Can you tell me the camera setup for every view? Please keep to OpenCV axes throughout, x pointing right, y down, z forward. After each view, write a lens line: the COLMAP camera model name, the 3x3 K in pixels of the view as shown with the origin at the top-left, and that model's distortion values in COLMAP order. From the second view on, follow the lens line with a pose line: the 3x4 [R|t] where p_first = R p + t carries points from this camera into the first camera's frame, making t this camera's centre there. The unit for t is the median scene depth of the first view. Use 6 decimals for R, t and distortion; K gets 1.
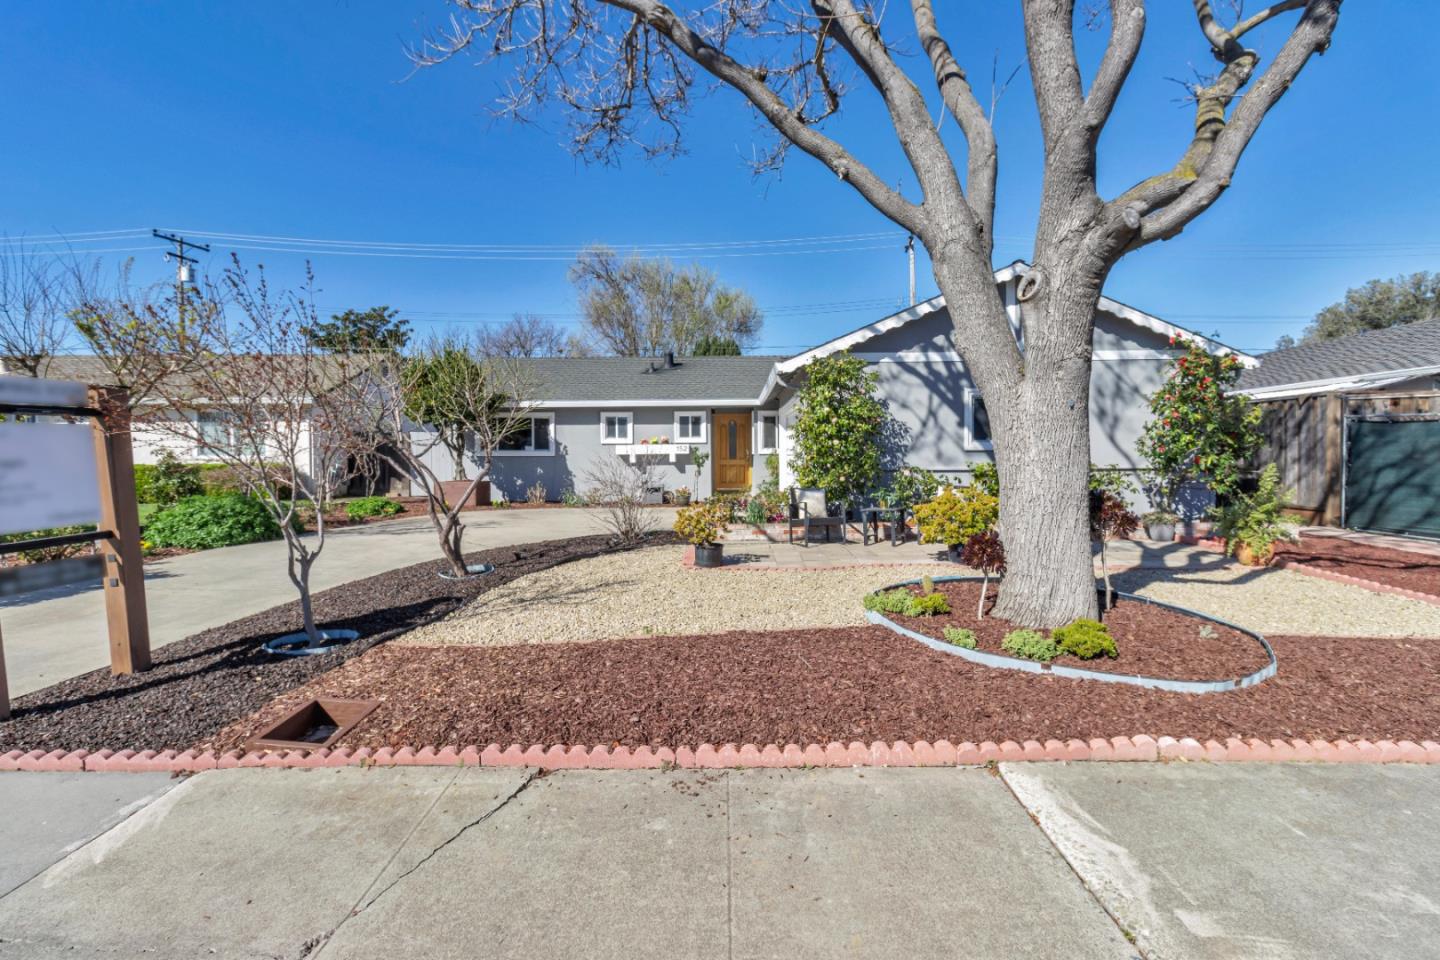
lens RADIAL K [[639.2, 0, 676.5], [0, 639.2, 471.5], [0, 0, 1]] dist [0.006533, -0.000534]
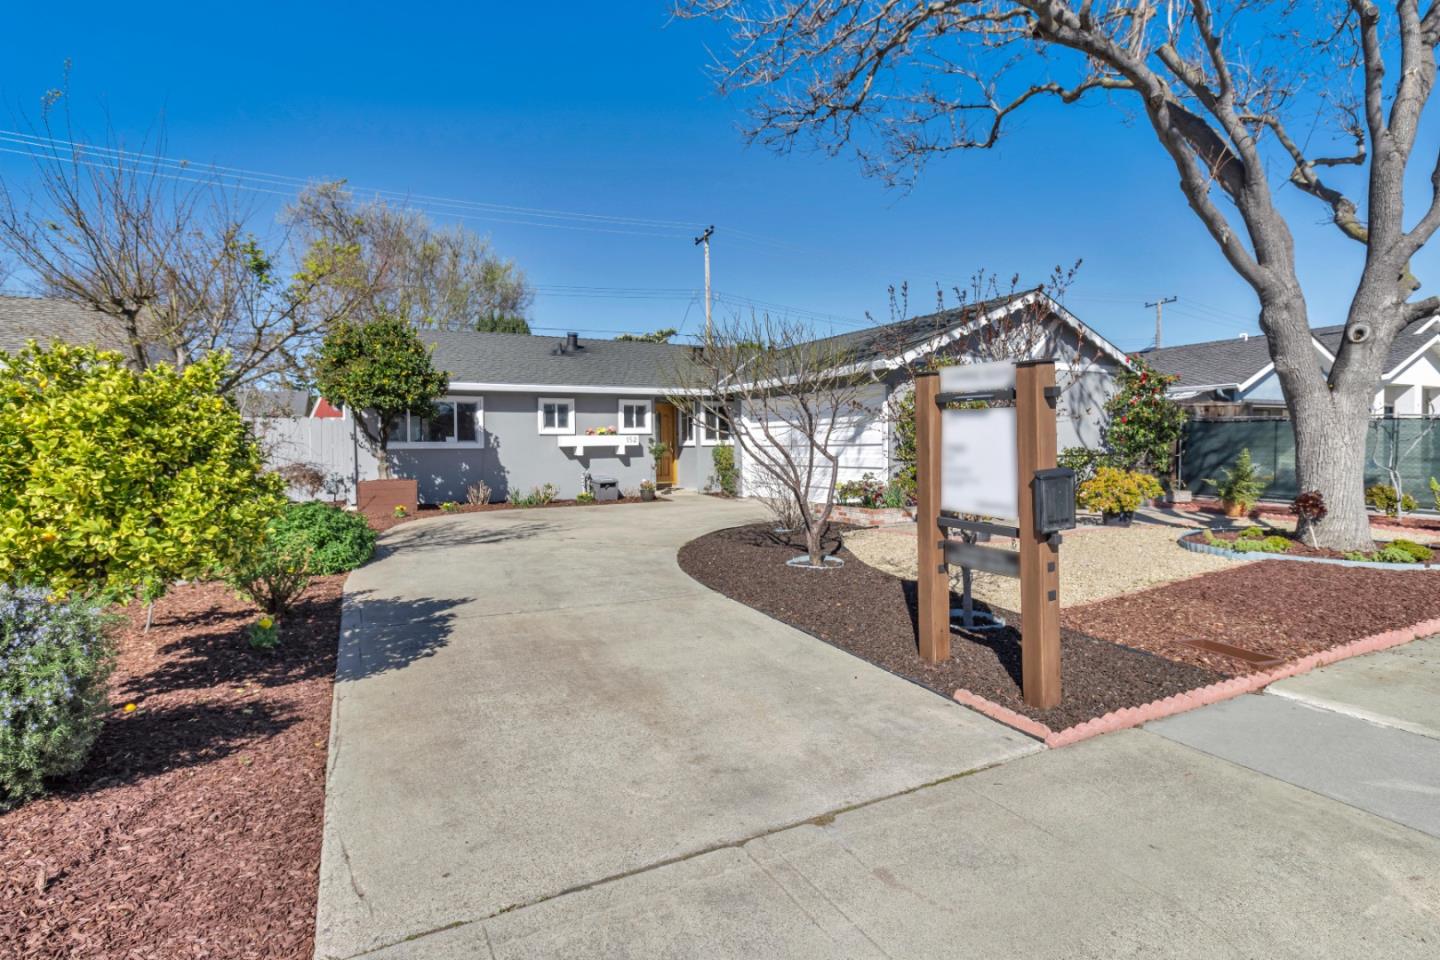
lens RADIAL K [[696.5, 0, 720.3], [0, 696.5, 473.7], [0, 0, 1]] dist [0.001549, 0.000548]
pose [[0.889638, -0.020857, 0.456190, -0.333697], [0.015854, 0.999765, 0.014792, 0.000320], [-0.456391, -0.005927, 0.889759, 0.039673]]
